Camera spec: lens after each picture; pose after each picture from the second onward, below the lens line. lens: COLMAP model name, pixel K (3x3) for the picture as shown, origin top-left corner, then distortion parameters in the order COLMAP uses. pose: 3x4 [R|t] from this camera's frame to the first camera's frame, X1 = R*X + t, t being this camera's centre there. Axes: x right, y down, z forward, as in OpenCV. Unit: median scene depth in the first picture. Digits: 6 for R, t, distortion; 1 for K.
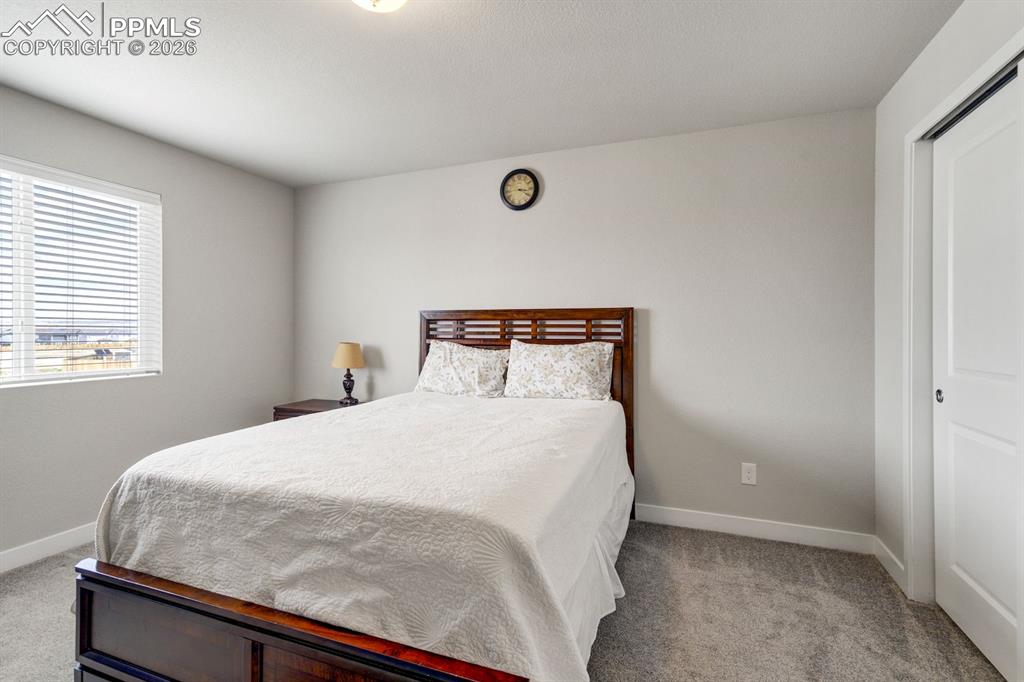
lens RADIAL K [[469.9, 0, 514.8], [0, 469.9, 329.5], [0, 0, 1]] dist [0.001747, 0.001013]
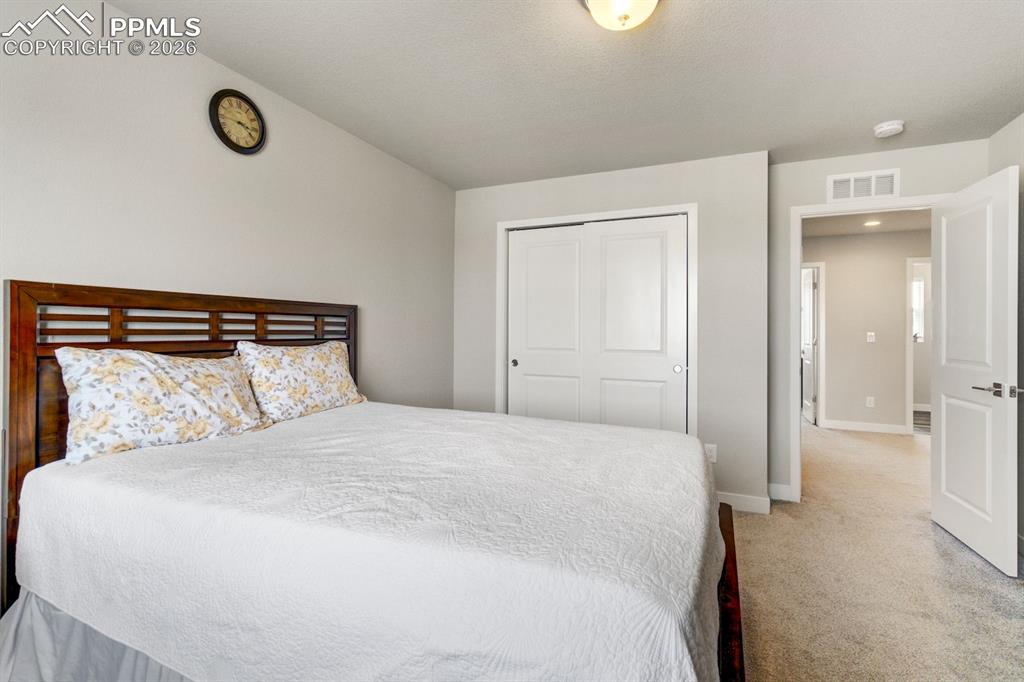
lens RADIAL K [[469.9, 0, 514.8], [0, 469.9, 329.5], [0, 0, 1]] dist [0.001747, 0.001013]
pose [[0.044948, -0.001416, 0.998988, -0.691252], [-0.011151, 0.999936, 0.001919, -0.001693], [-0.998927, -0.011226, 0.044929, 0.593411]]
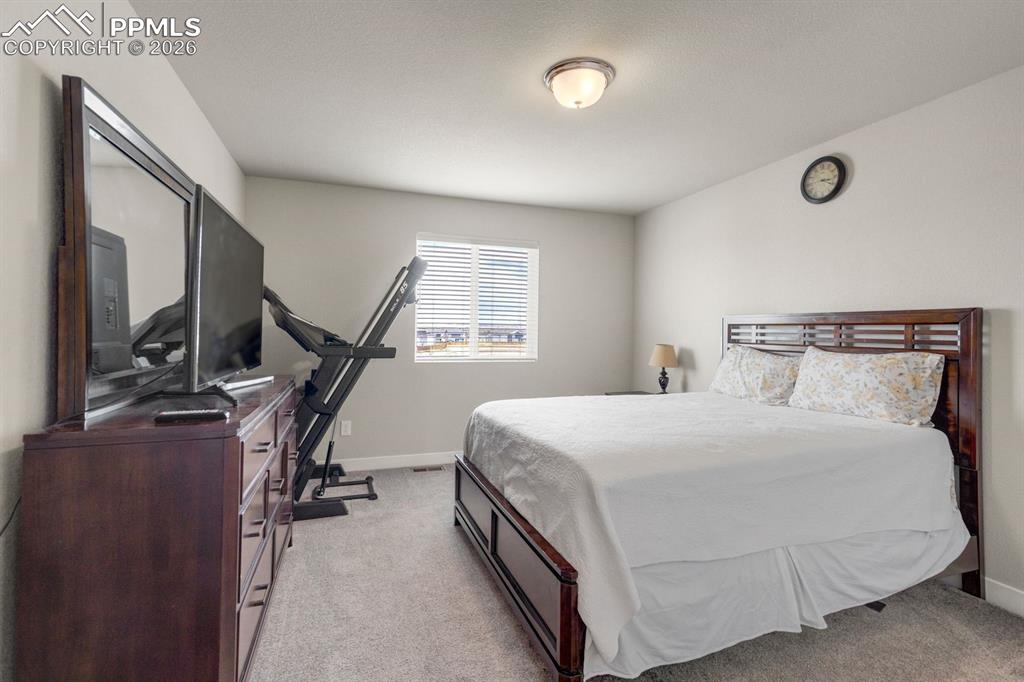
lens RADIAL K [[469.9, 0, 514.8], [0, 469.9, 329.5], [0, 0, 1]] dist [0.001747, 0.001013]
pose [[0.655753, 0.006595, -0.754947, 0.321806], [-0.013875, 0.999898, -0.003318, -0.000123], [0.754848, 0.012650, 0.655778, -0.034600]]
